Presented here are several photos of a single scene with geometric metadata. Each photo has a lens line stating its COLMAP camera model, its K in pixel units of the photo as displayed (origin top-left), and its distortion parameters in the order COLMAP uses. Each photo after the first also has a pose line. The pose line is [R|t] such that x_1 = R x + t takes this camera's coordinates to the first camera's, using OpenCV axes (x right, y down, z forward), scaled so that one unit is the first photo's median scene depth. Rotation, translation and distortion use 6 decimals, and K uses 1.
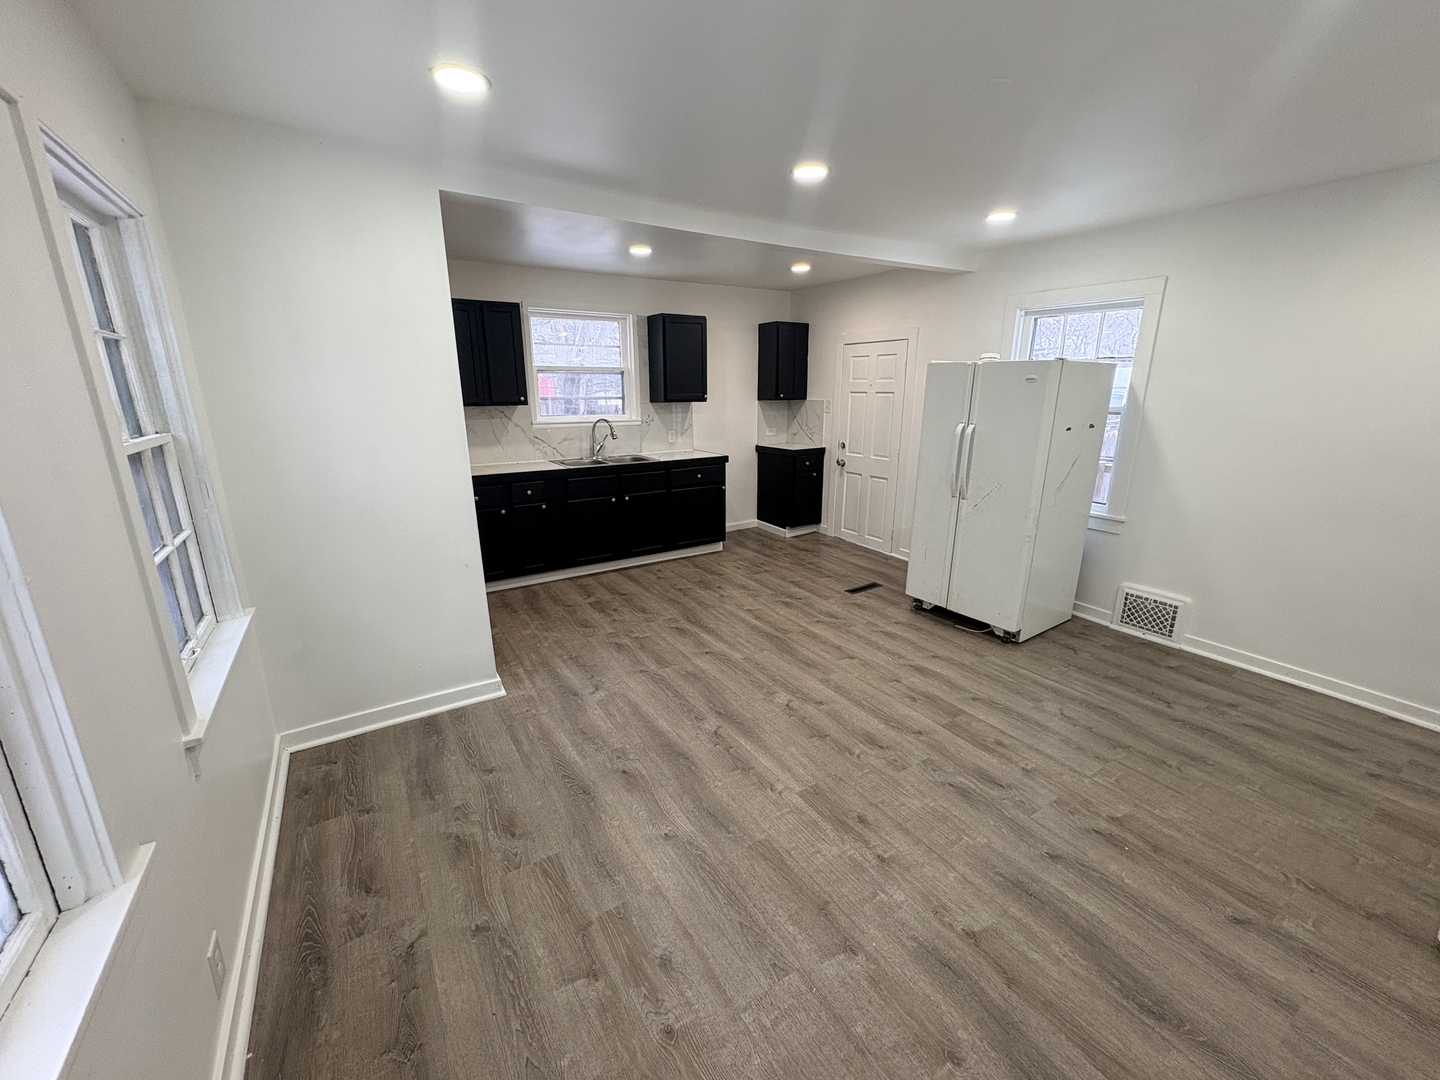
lens RADIAL K [[570.9, 0, 720.0], [0, 570.9, 540.0], [0, 0, 1]] dist [0.001155, 0.000052]
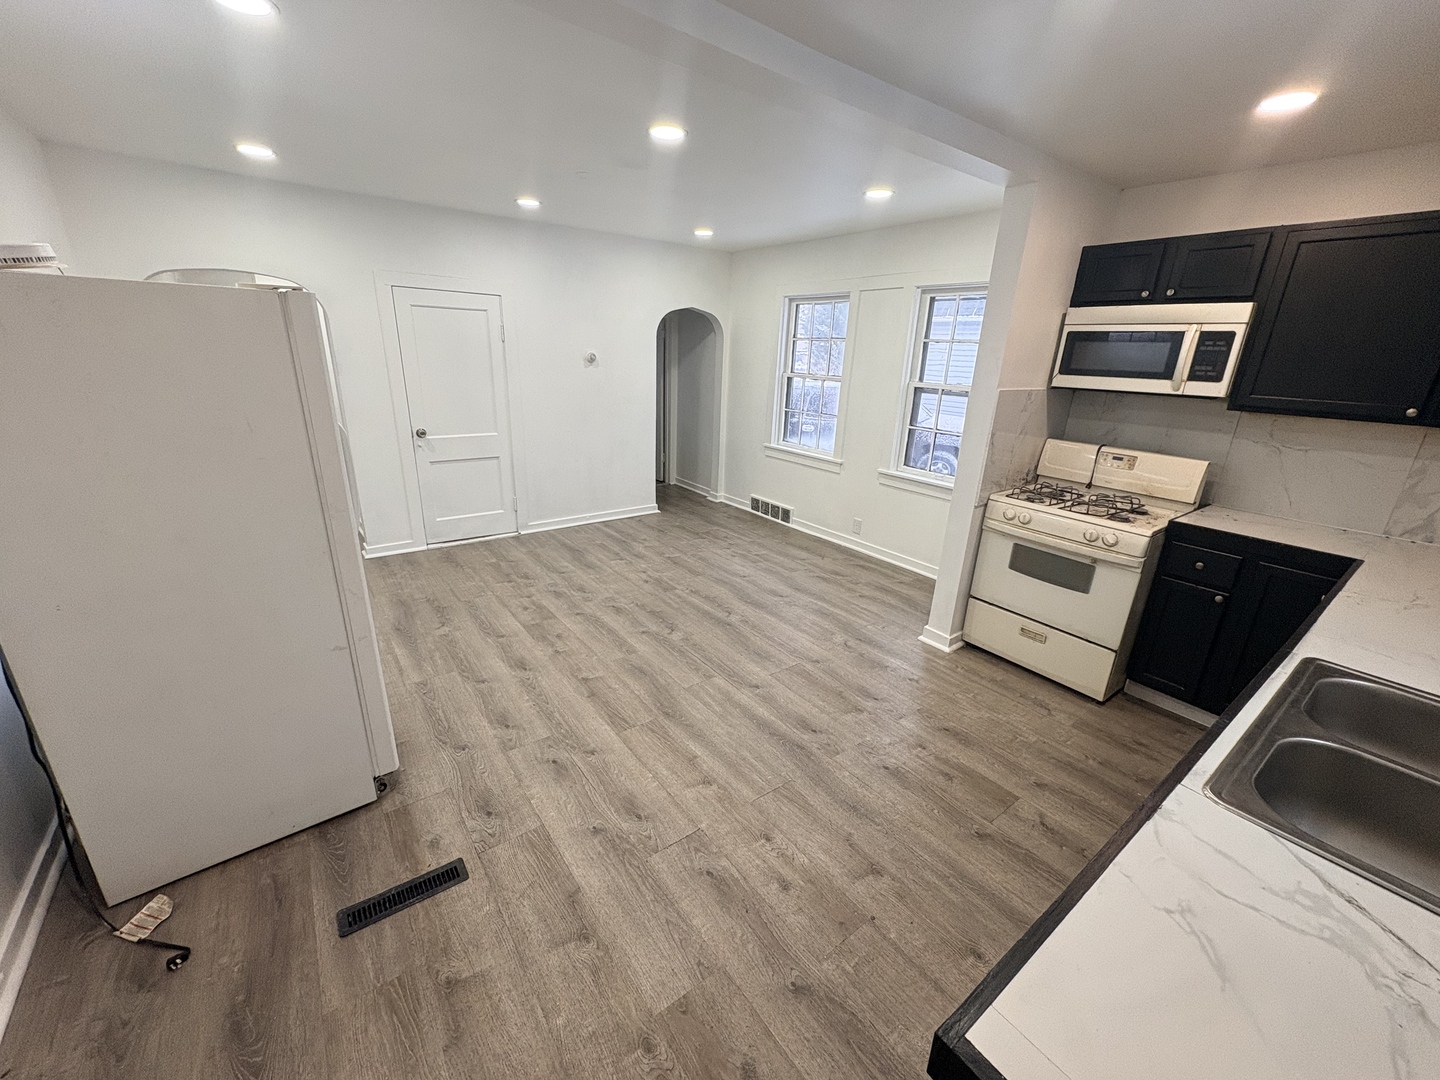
lens RADIAL K [[570.9, 0, 720.0], [0, 570.9, 540.0], [0, 0, 1]] dist [0.001155, 0.000052]
pose [[-0.996394, -0.009492, -0.084310, 0.111071], [-0.054721, 0.831309, 0.553111, -0.470676], [0.064837, 0.555730, -0.828831, 1.696778]]
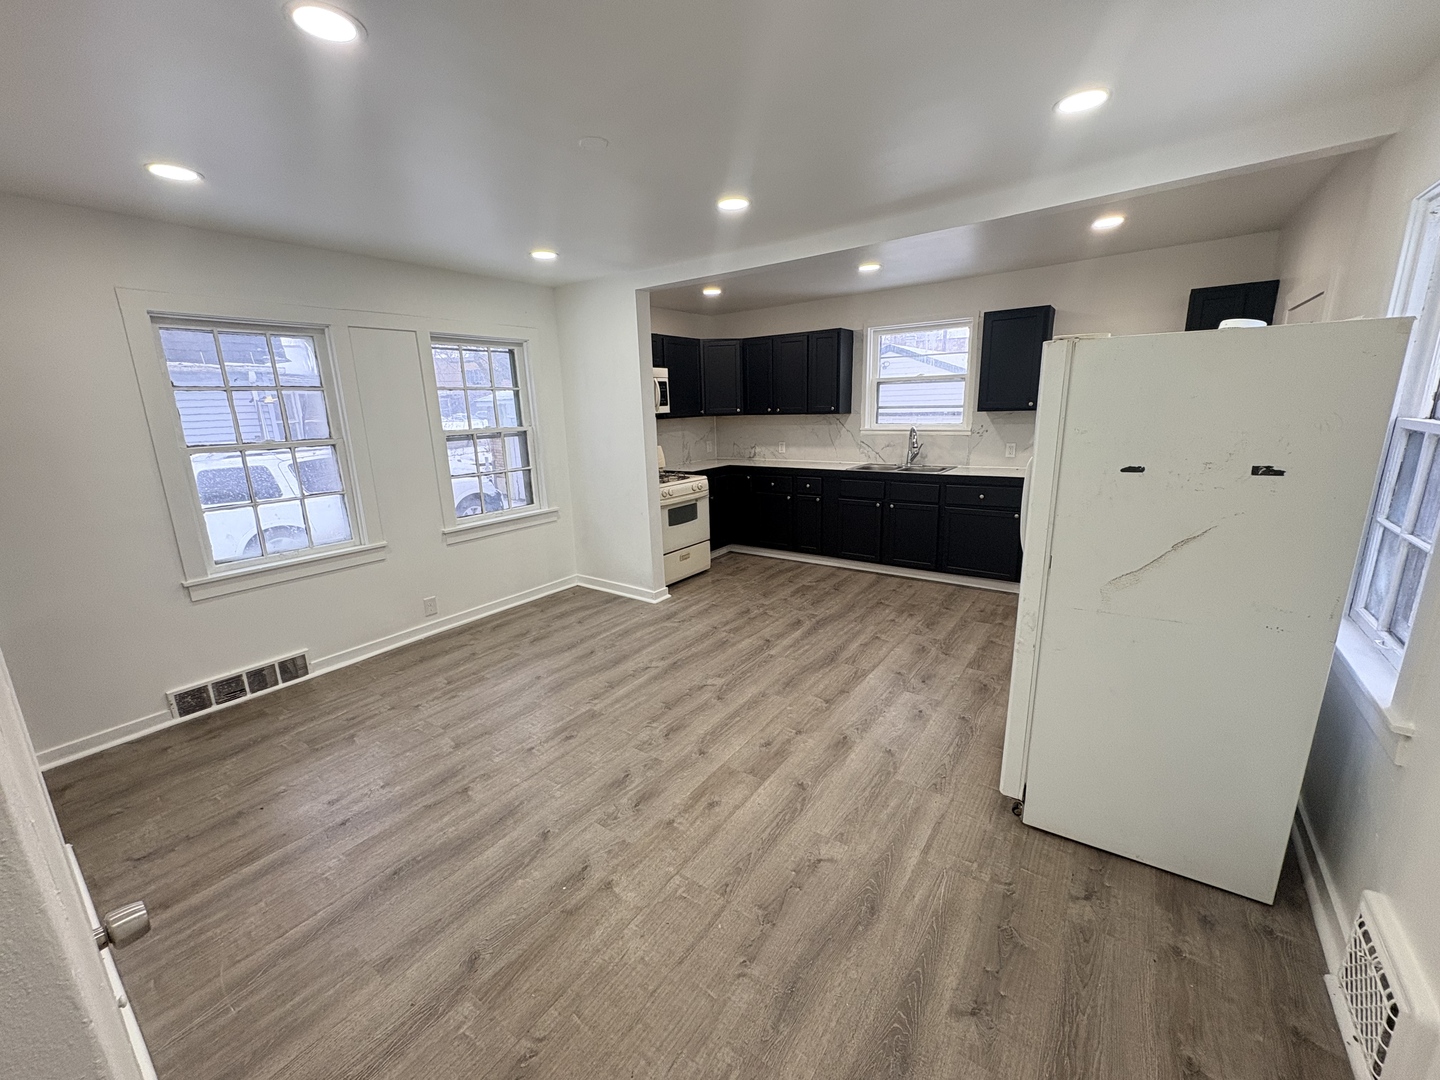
lens RADIAL K [[570.9, 0, 720.0], [0, 570.9, 540.0], [0, 0, 1]] dist [0.001155, 0.000052]
pose [[0.369535, 0.205561, -0.906195, 0.976012], [-0.212748, 0.968036, 0.132833, -0.125796], [0.904534, 0.143705, 0.401455, 0.486389]]
